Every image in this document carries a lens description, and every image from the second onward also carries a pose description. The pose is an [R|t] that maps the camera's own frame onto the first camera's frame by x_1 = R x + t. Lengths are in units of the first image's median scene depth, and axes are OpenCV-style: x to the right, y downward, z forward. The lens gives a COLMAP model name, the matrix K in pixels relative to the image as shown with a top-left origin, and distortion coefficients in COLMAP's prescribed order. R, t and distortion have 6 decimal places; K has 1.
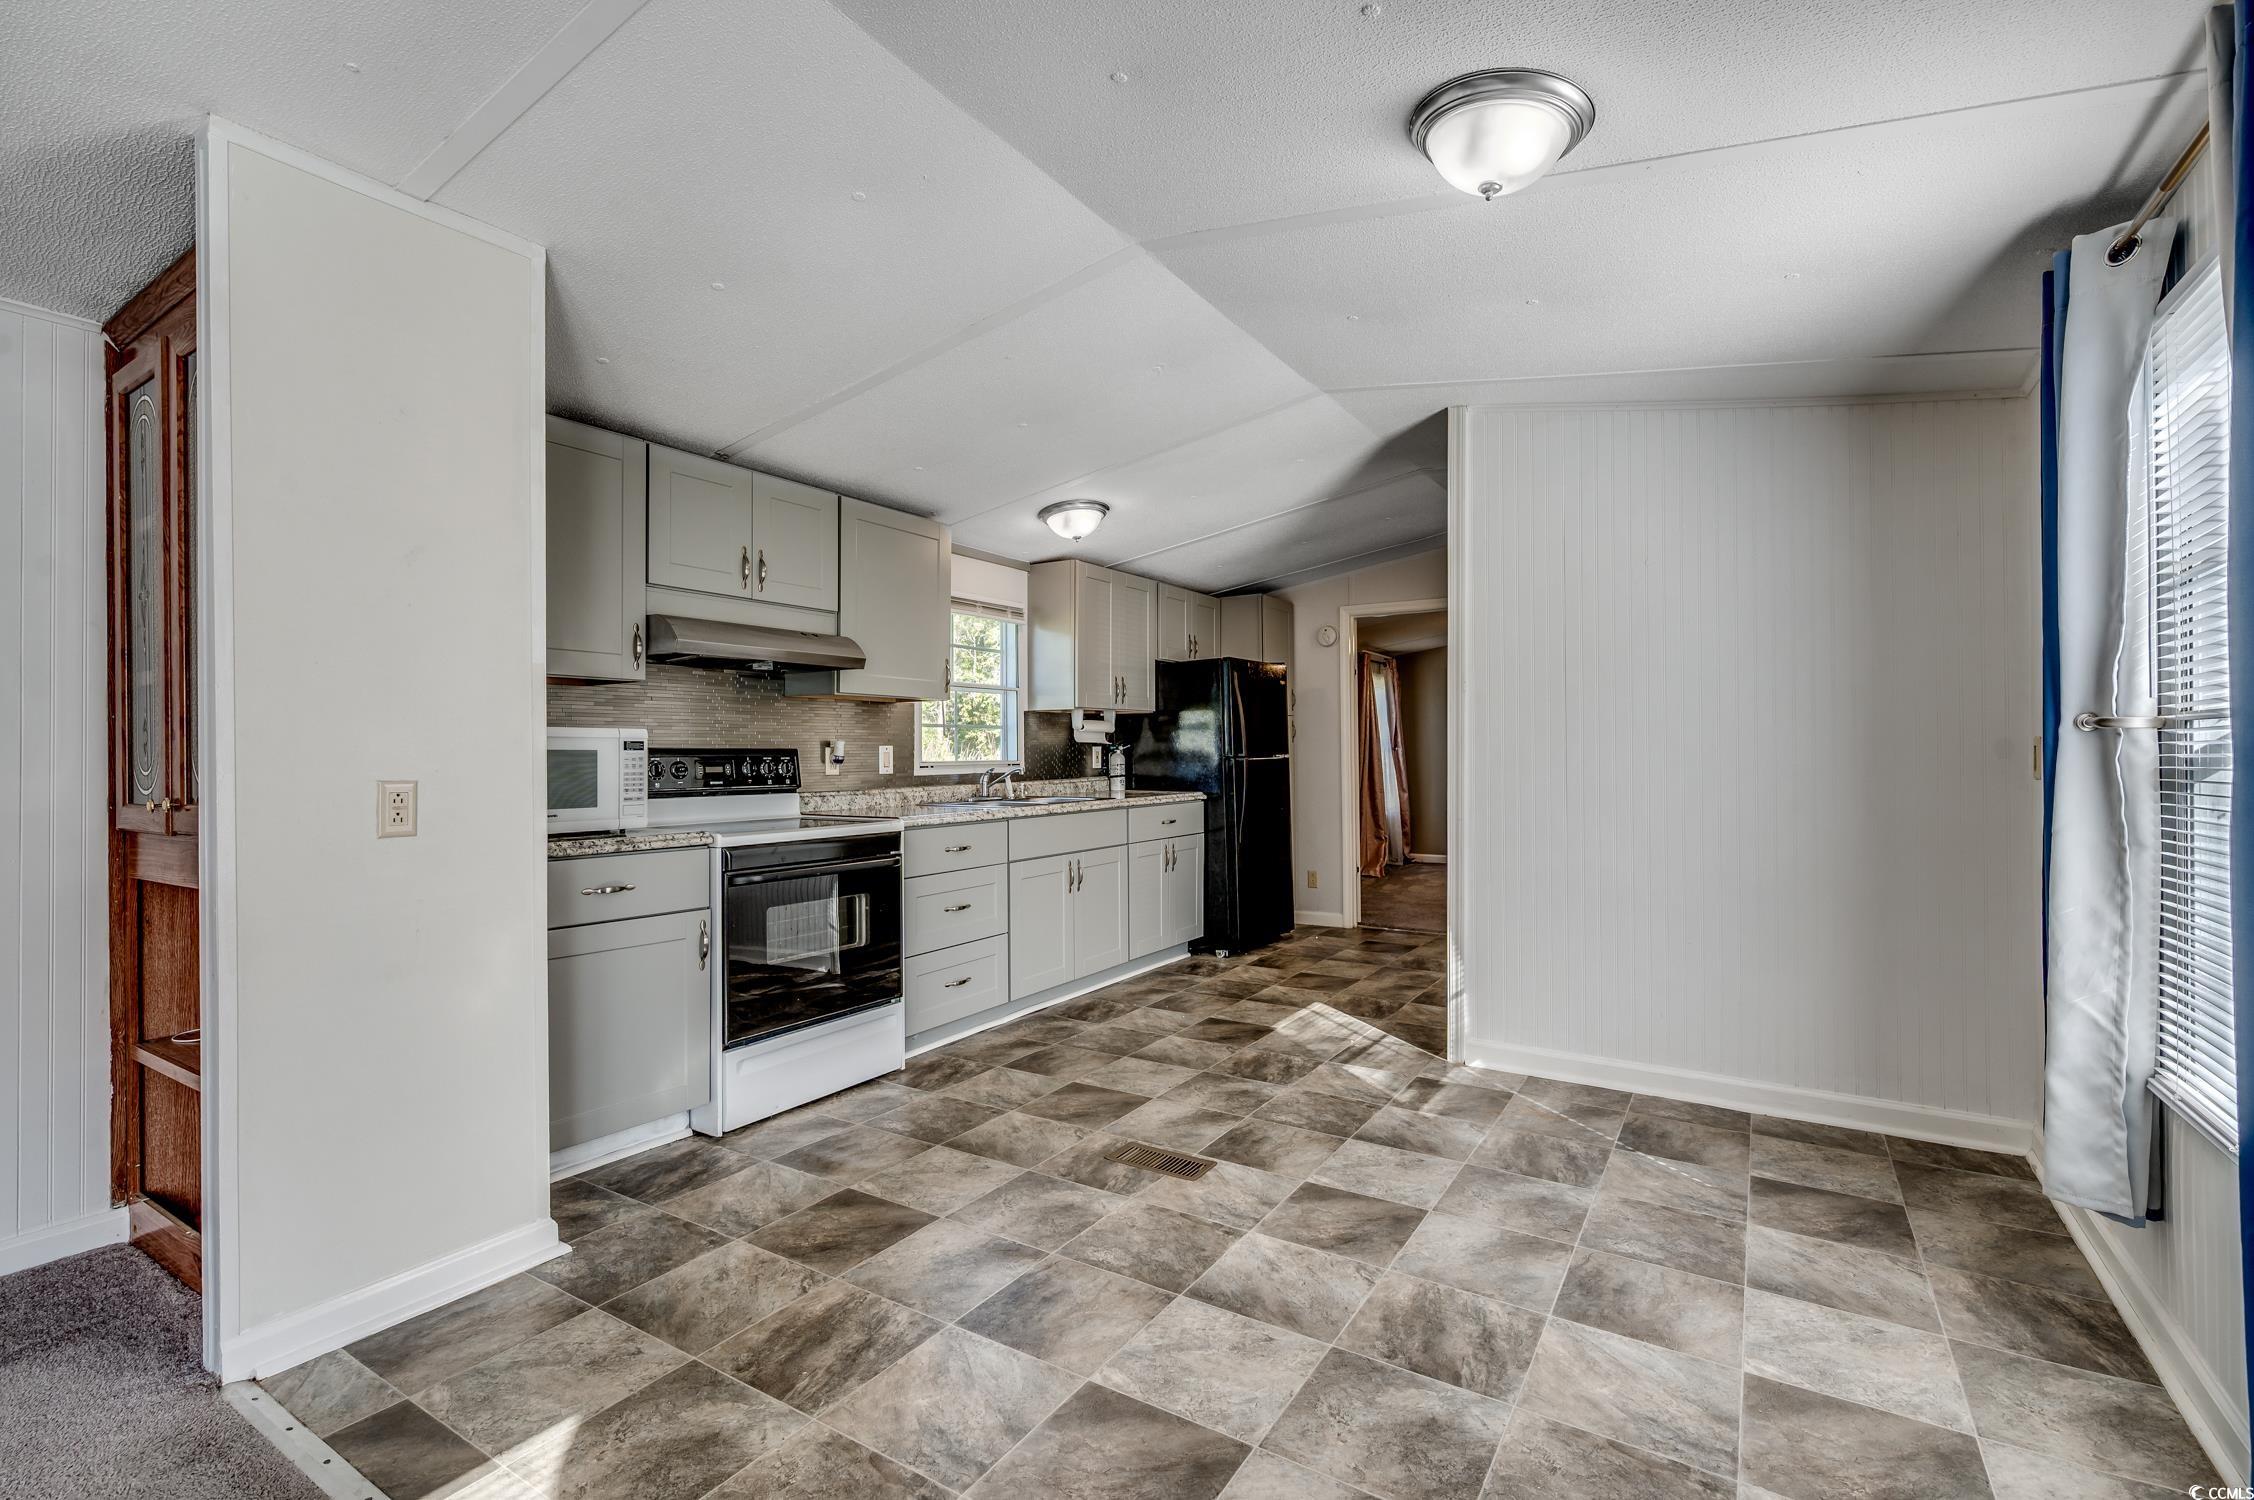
lens RADIAL K [[999.9, 0, 1137.5], [0, 999.9, 748.7], [0, 0, 1]] dist [0.008075, -0.000117]
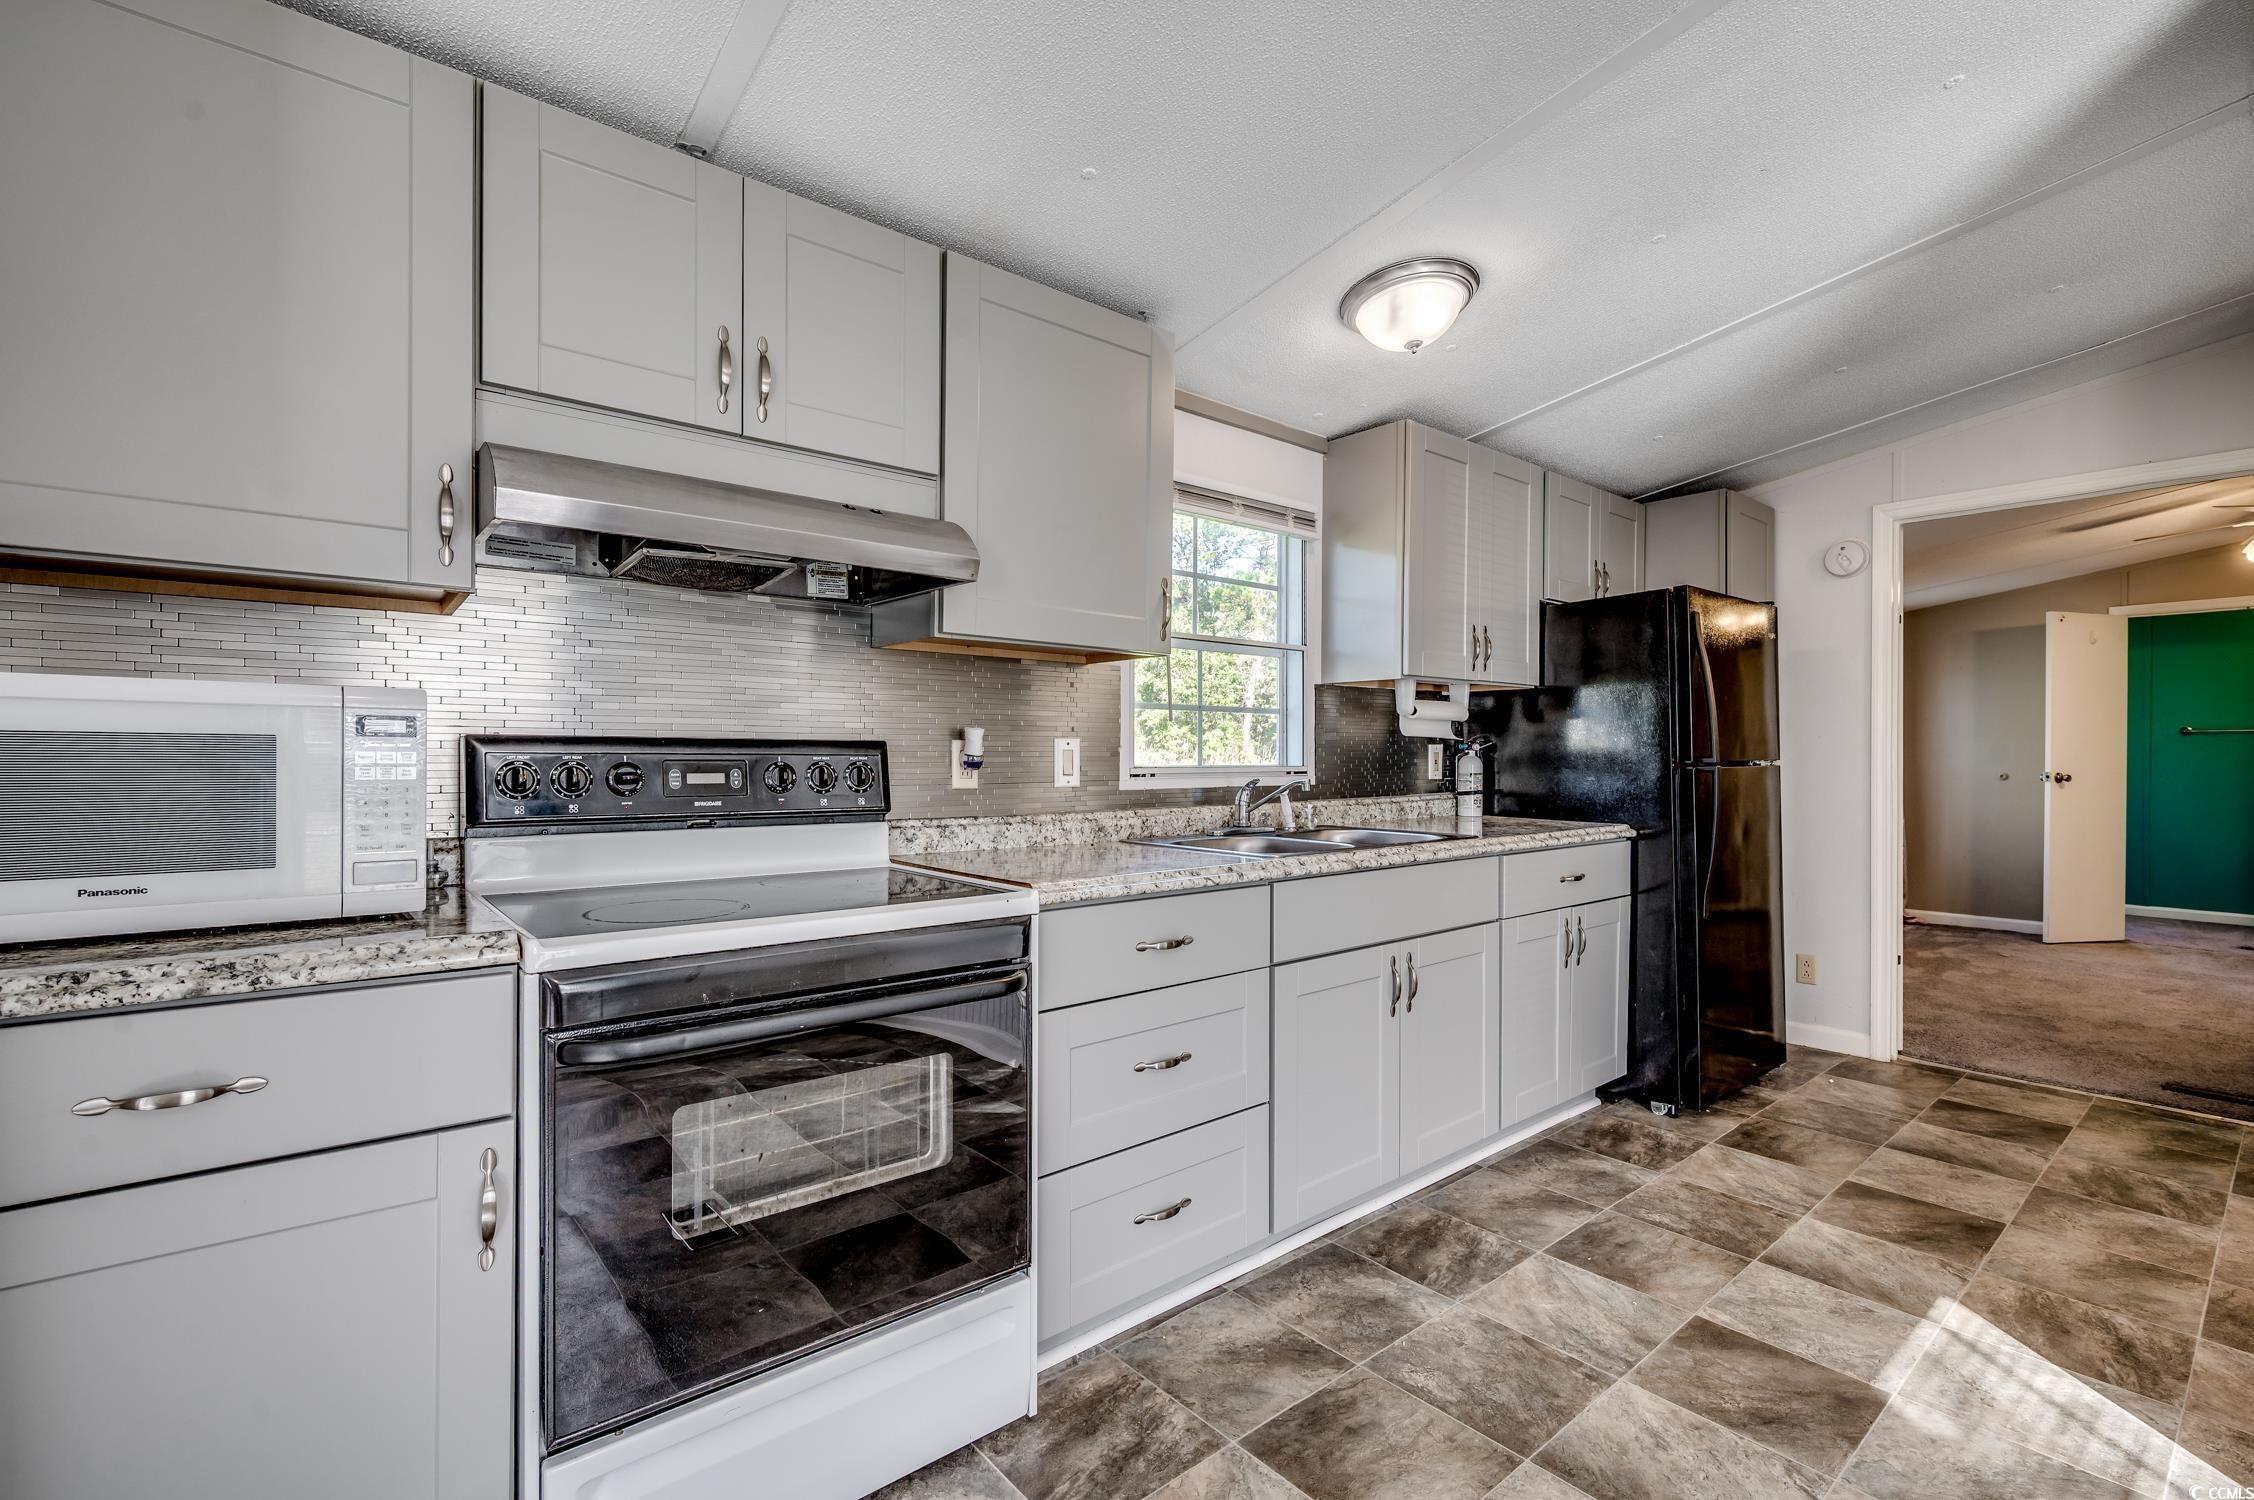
lens RADIAL K [[999.9, 0, 1140.0], [0, 999.9, 765.6], [0, 0, 1]] dist [0.008075, -0.000117]
pose [[0.953617, 0.009948, -0.300860, -0.039301], [-0.006034, 0.999885, 0.013937, 0.004361], [0.300964, -0.011475, 0.953567, 0.483467]]
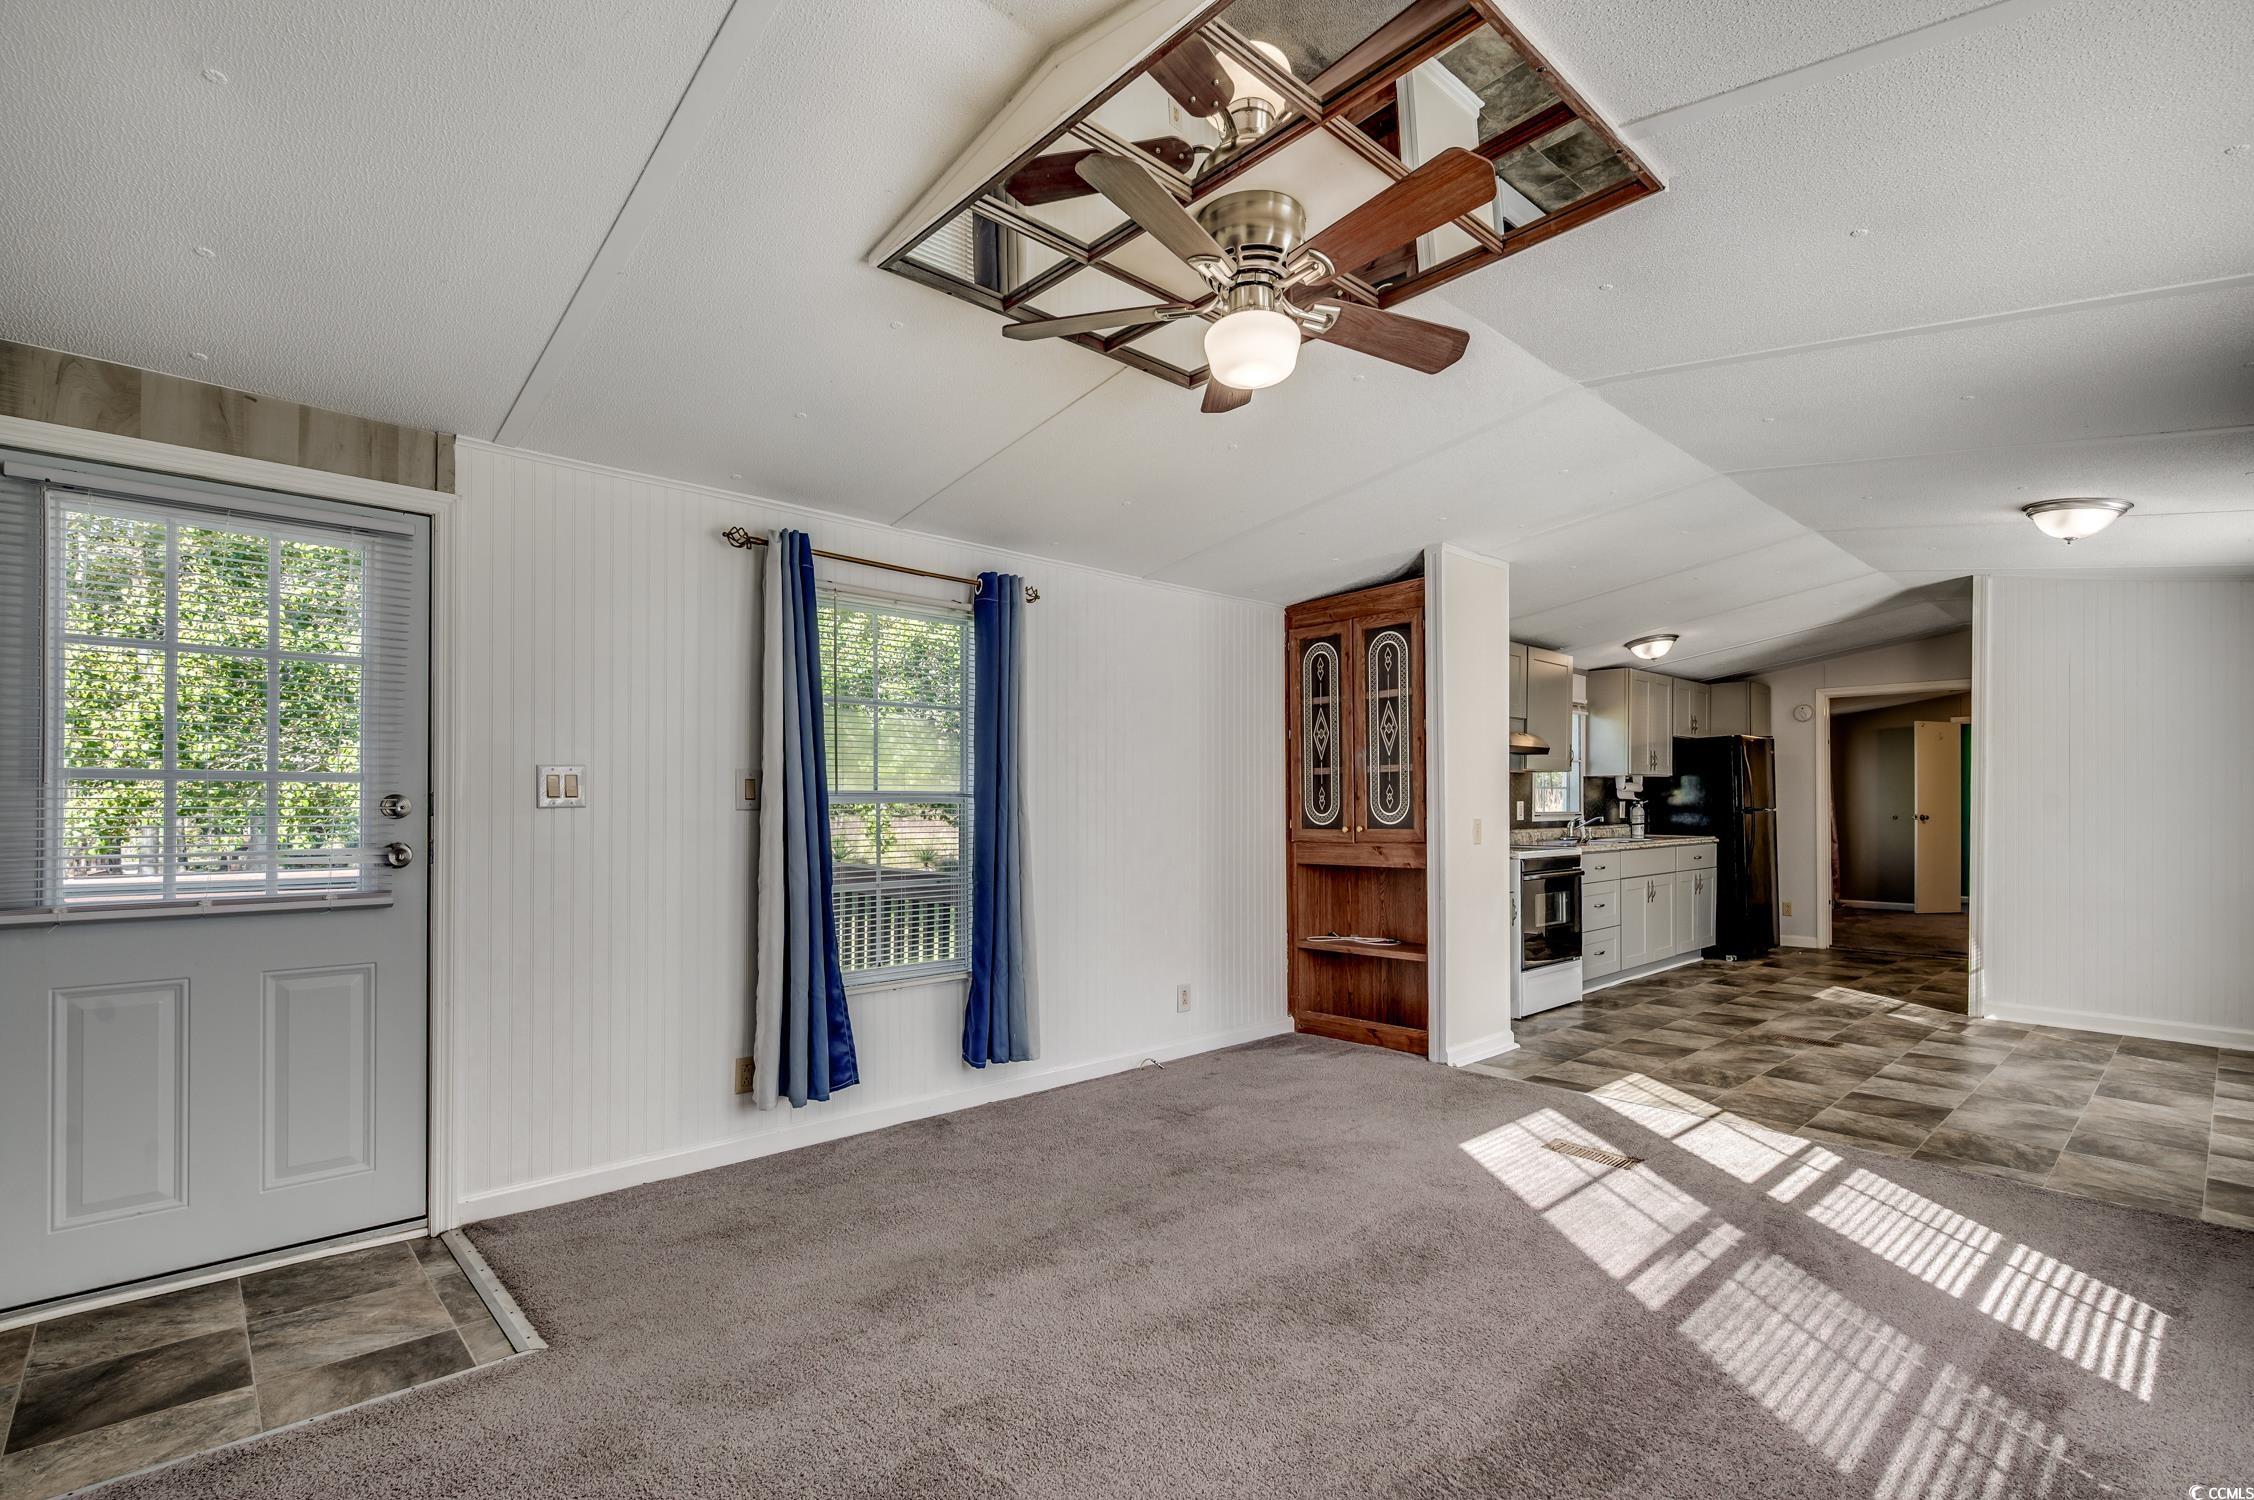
lens RADIAL K [[1023.9, 0, 1169.2], [0, 1023.9, 813.8], [0, 0, 1]] dist [0.001948, -0.000329]
pose [[0.970672, 0.006412, -0.240324, -0.414219], [-0.003518, 0.999916, 0.012467, -0.001930], [0.240383, -0.011256, 0.970613, -0.659450]]
